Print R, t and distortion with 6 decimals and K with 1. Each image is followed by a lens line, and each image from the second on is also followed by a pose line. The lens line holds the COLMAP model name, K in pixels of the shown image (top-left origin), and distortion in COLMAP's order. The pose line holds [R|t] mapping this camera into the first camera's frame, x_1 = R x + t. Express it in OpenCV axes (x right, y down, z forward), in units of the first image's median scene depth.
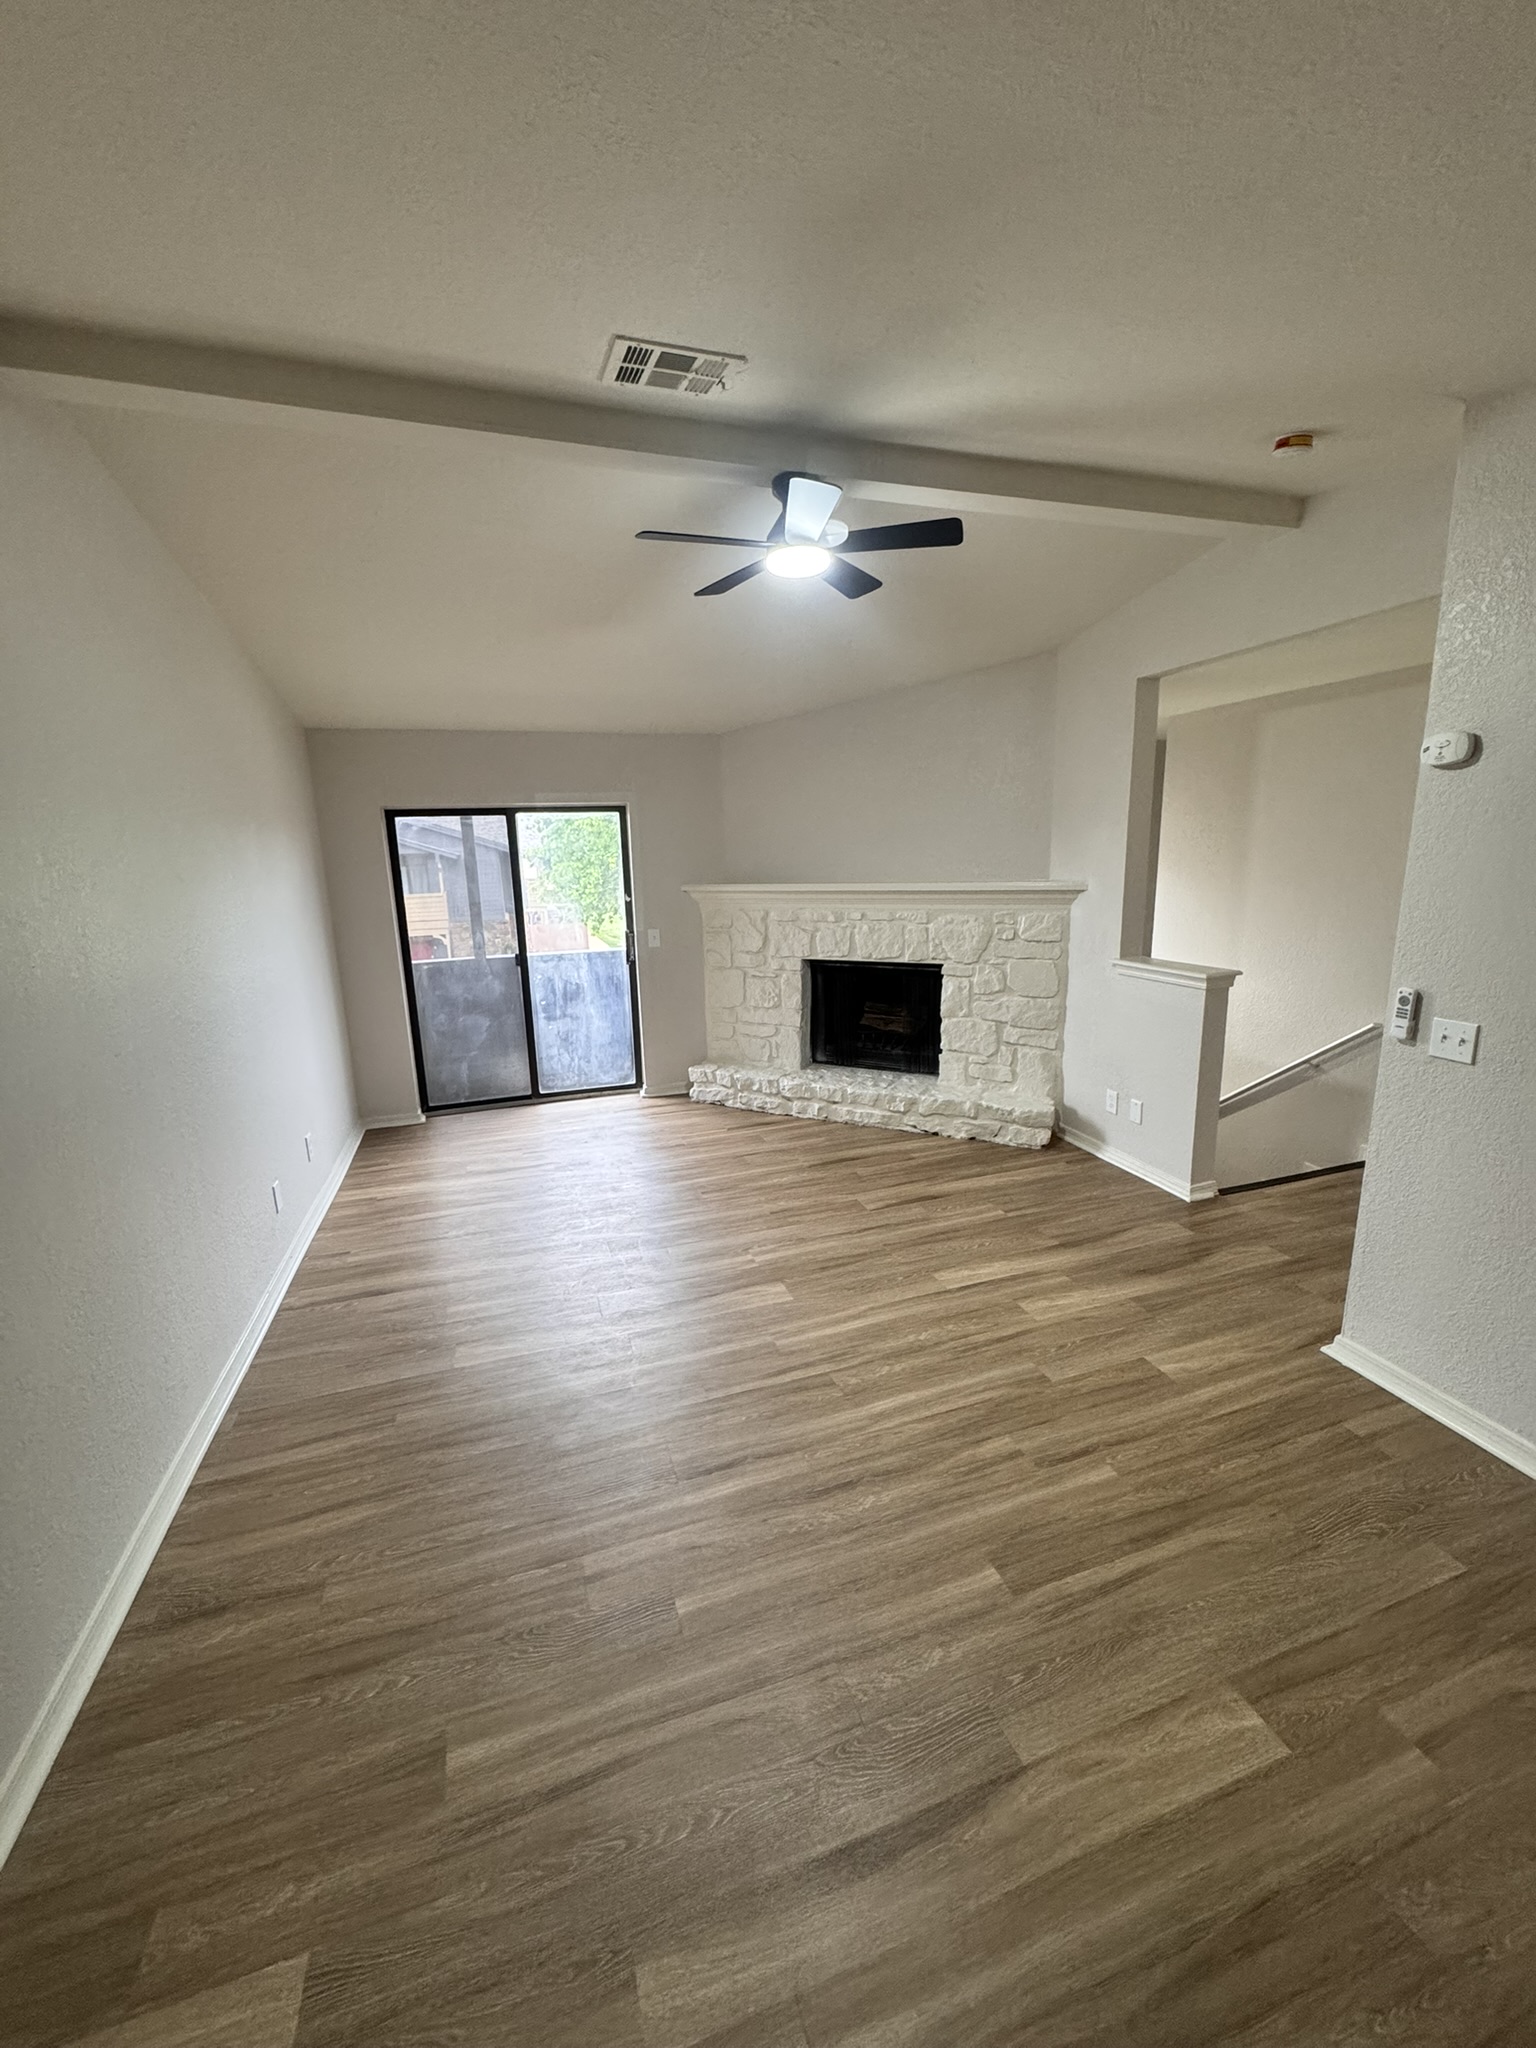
lens RADIAL K [[817.6, 0, 769.1], [0, 817.6, 1020.8], [0, 0, 1]] dist [0.001146, 0.000377]
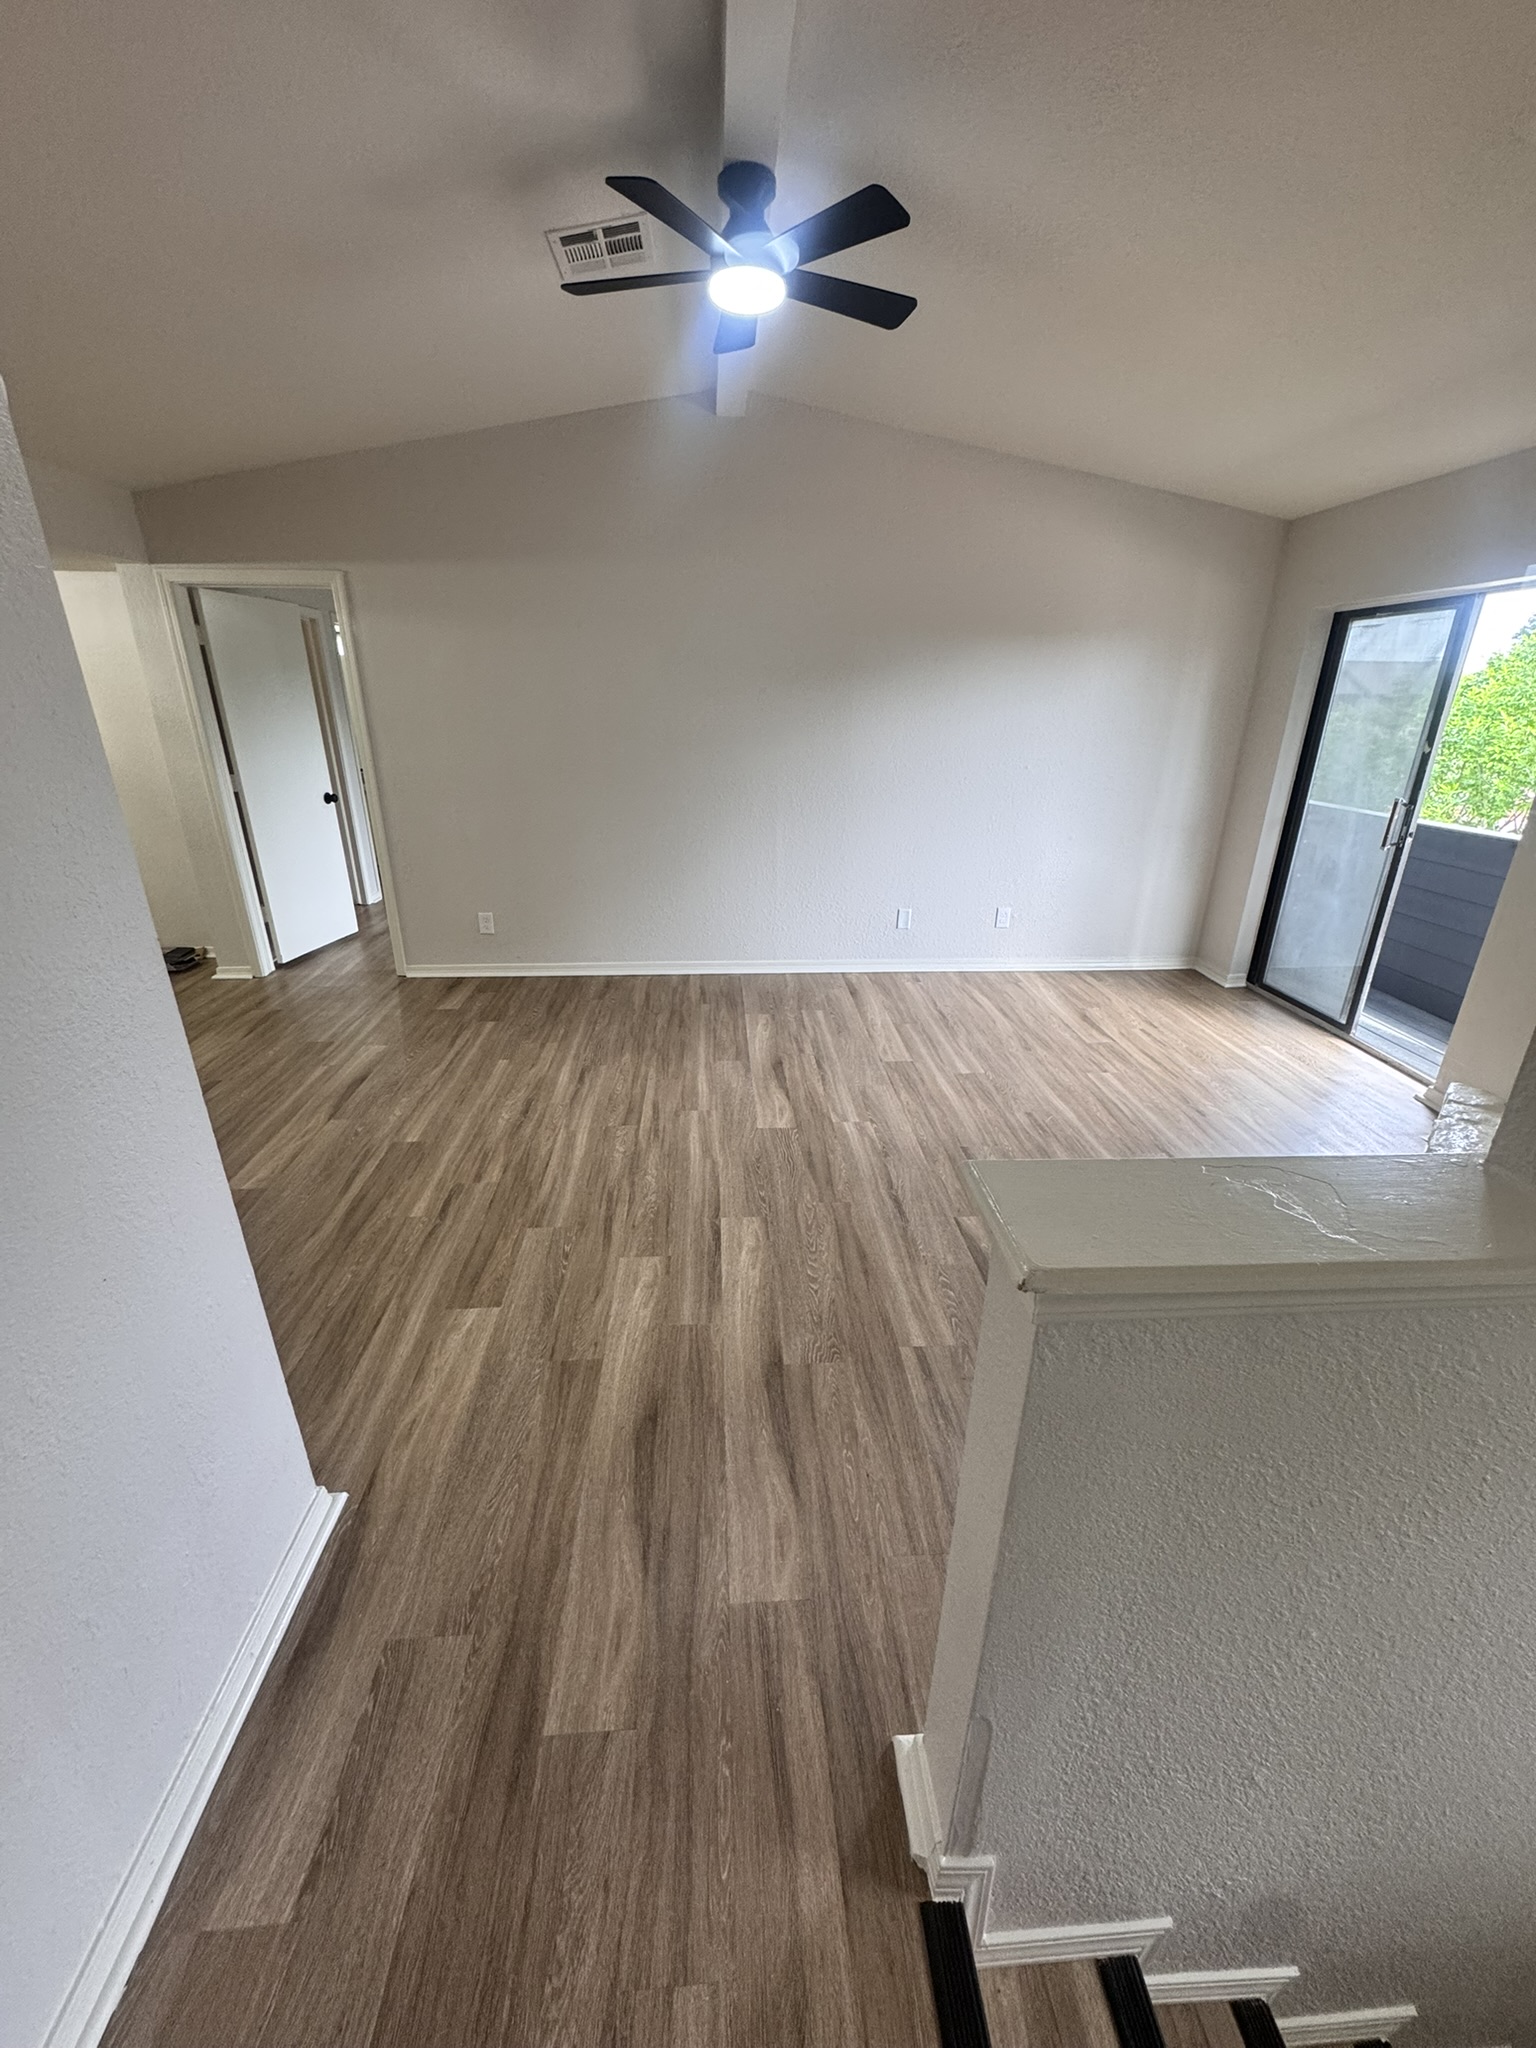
lens RADIAL K [[817.6, 0, 759.8], [0, 817.6, 1020.7], [0, 0, 1]] dist [0.001146, 0.000377]
pose [[-0.258071, 0.378923, -0.888716, 1.055660], [-0.202220, 0.878314, 0.433210, -0.258320], [0.944725, 0.291515, -0.150042, 1.343946]]
